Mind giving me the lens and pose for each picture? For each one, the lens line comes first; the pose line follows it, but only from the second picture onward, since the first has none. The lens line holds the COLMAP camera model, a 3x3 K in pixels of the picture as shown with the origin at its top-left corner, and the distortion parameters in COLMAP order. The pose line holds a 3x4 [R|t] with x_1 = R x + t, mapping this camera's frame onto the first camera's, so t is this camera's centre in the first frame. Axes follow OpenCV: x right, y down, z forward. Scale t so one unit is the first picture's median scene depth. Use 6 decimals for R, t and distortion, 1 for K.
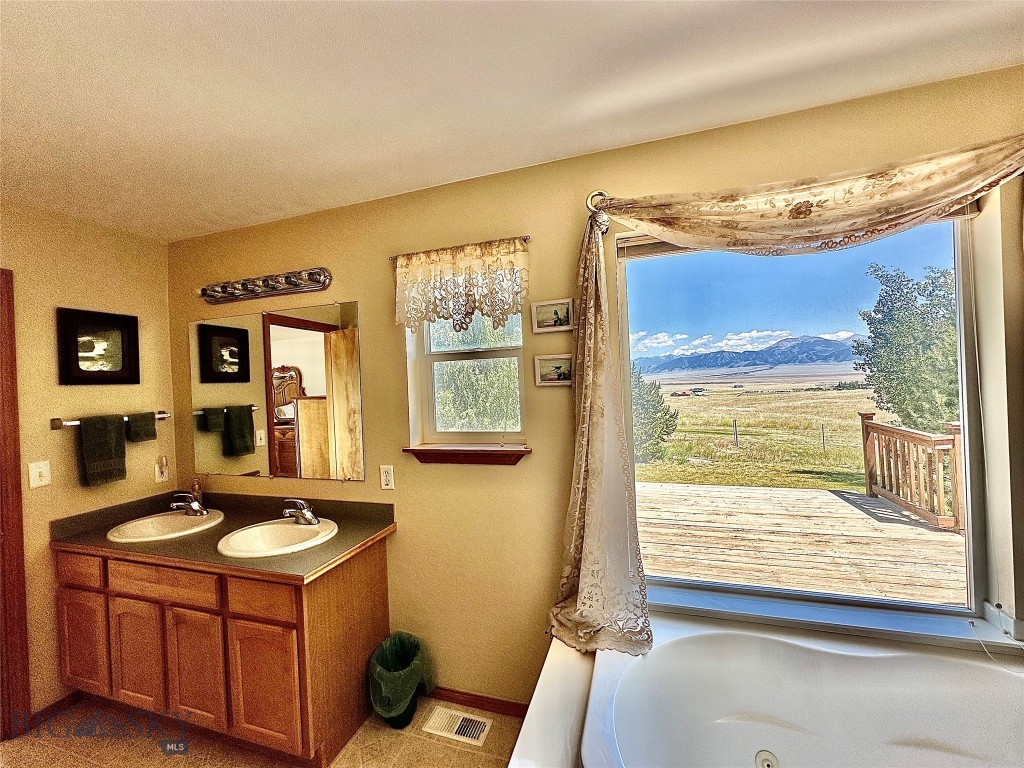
lens RADIAL K [[409.2, 0, 512.0], [0, 409.2, 384.0], [0, 0, 1]] dist [-0.002013, 0.000325]
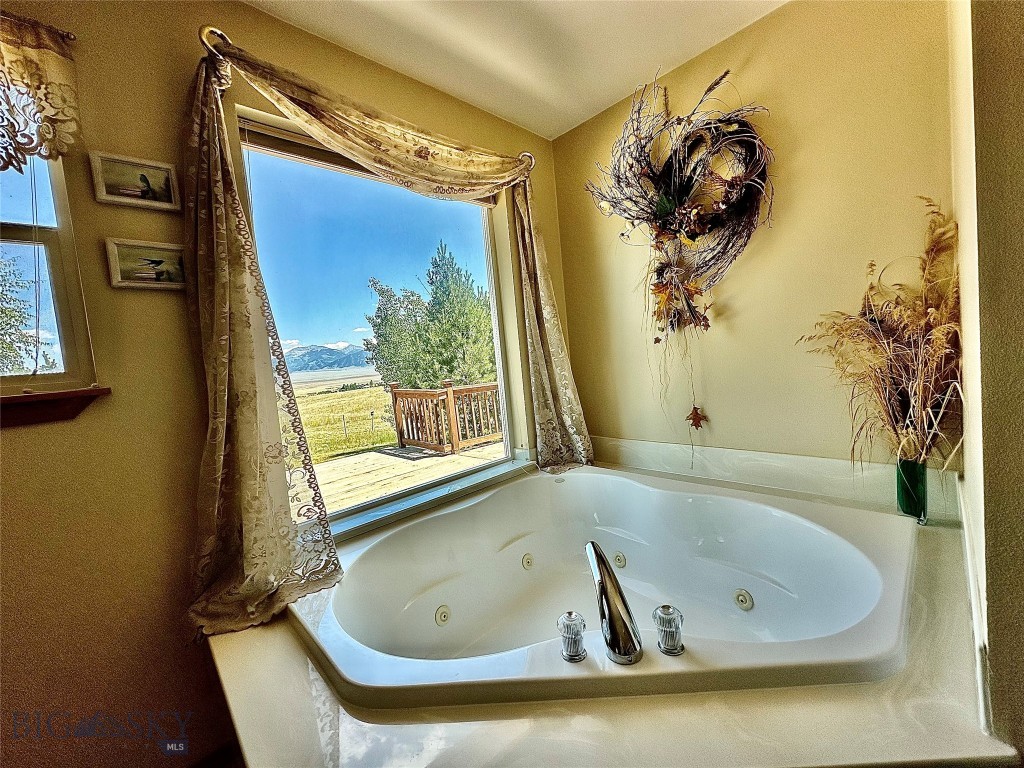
lens RADIAL K [[409.2, 0, 512.0], [0, 409.2, 384.0], [0, 0, 1]] dist [-0.002013, 0.000325]
pose [[0.478641, -0.061059, 0.875885, -0.226679], [0.079826, 0.996474, 0.025844, 0.205645], [-0.874374, 0.057549, 0.481827, 0.181792]]
